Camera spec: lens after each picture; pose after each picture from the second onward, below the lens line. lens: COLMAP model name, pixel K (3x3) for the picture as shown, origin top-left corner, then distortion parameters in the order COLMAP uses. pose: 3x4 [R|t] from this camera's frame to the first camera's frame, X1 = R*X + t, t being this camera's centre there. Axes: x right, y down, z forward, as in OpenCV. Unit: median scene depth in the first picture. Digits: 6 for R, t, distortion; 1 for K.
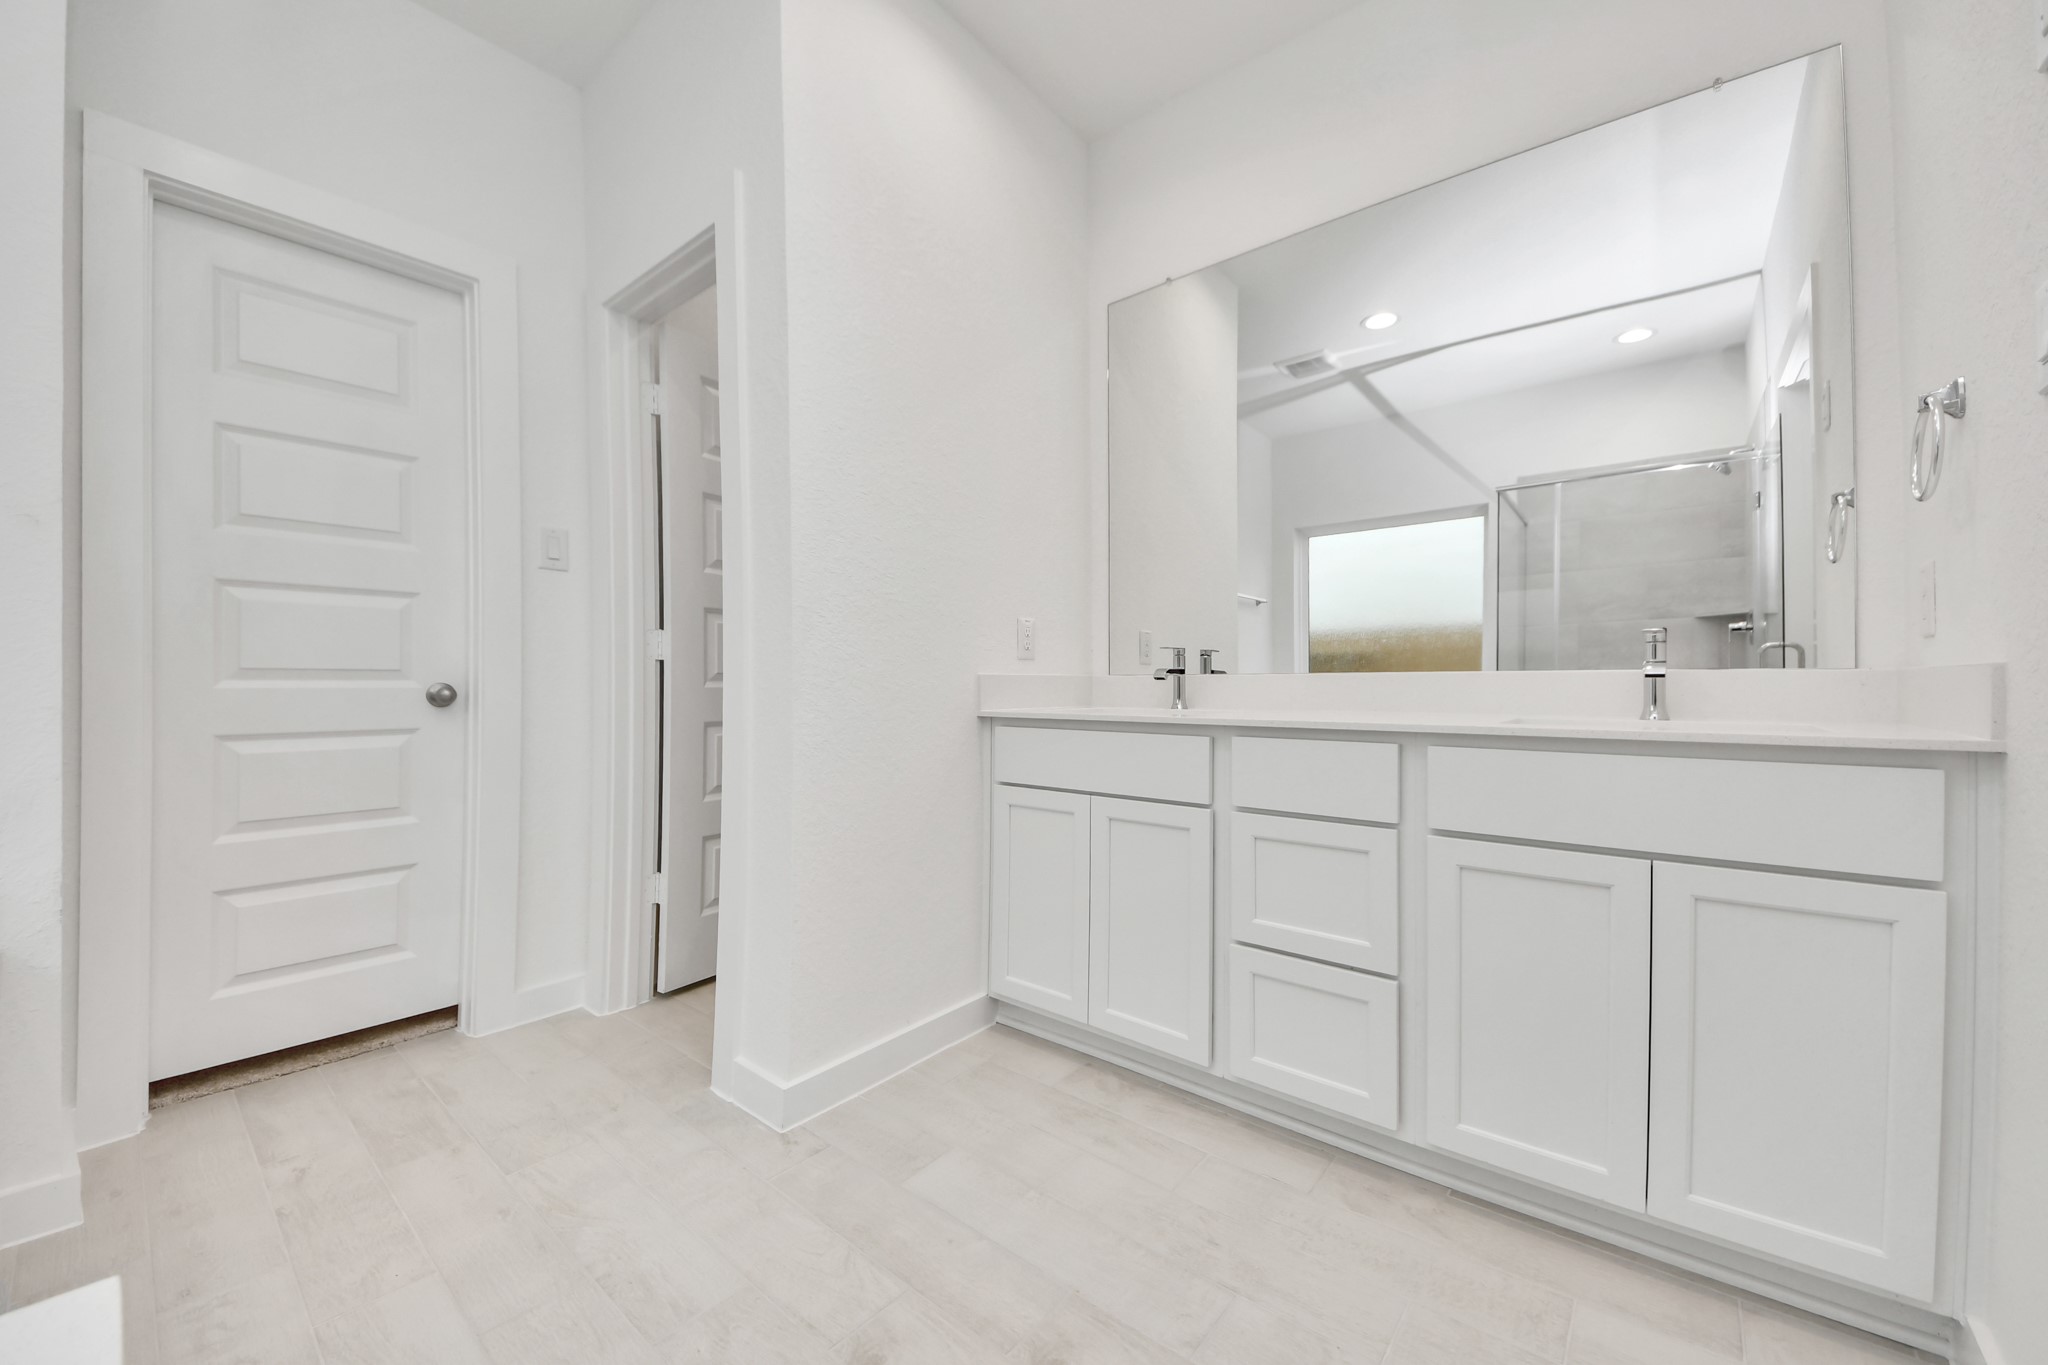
lens RADIAL K [[747.6, 0, 1030.7], [0, 747.6, 688.0], [0, 0, 1]] dist [-0.001207, -0.002203]
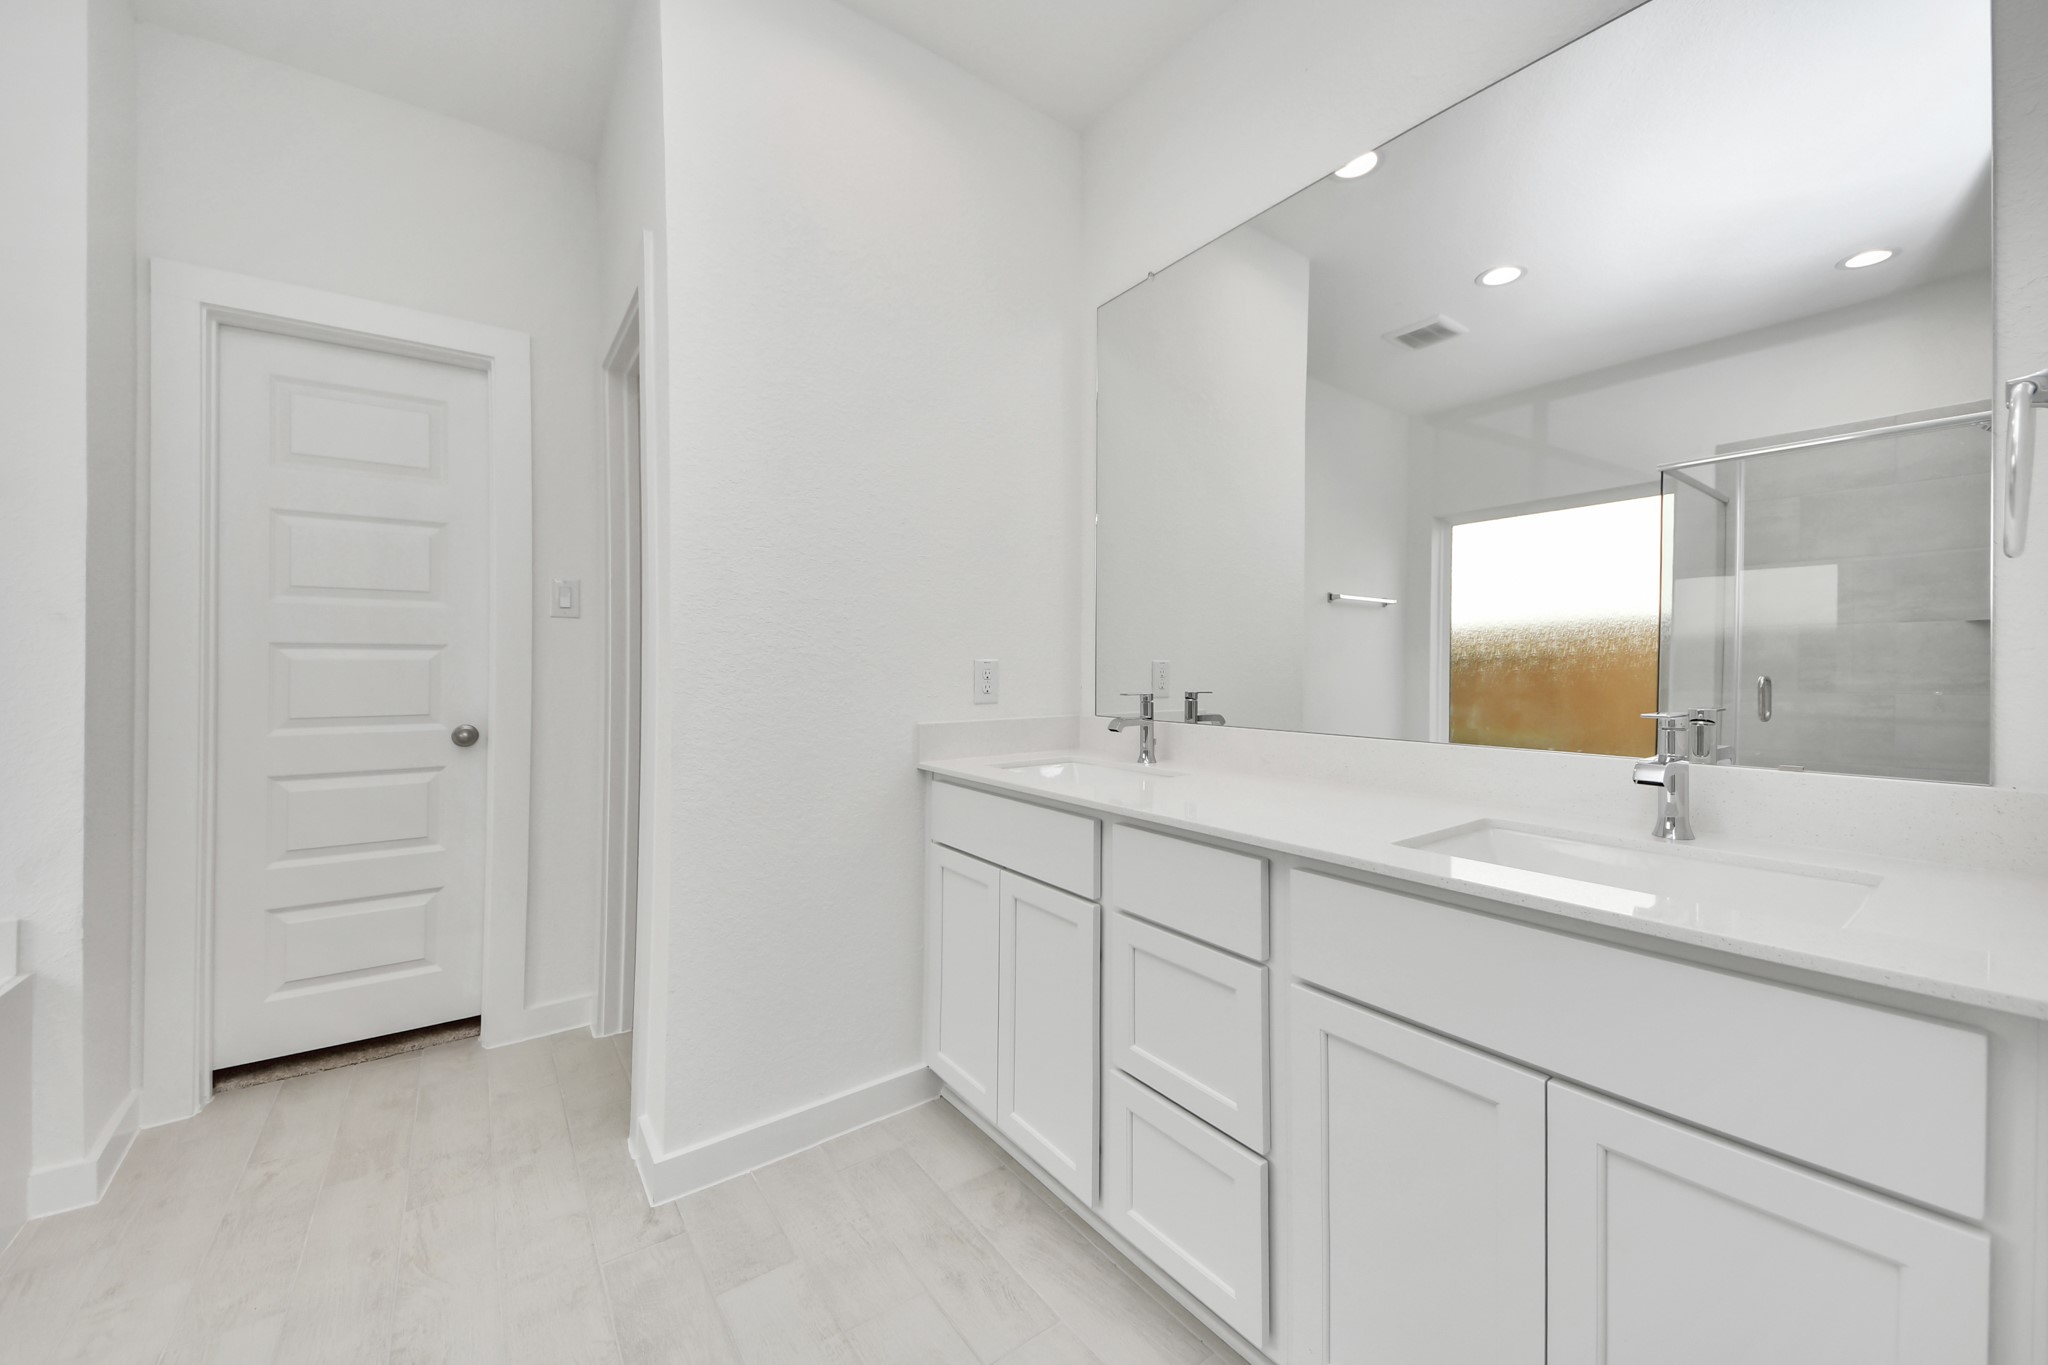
lens RADIAL K [[747.6, 0, 1012.7], [0, 747.6, 680.6], [0, 0, 1]] dist [-0.001207, -0.002203]
pose [[0.972692, -0.000638, -0.232099, 0.276140], [-0.000159, 0.999994, -0.003415, -0.073174], [0.232100, 0.003359, 0.972686, 0.117557]]
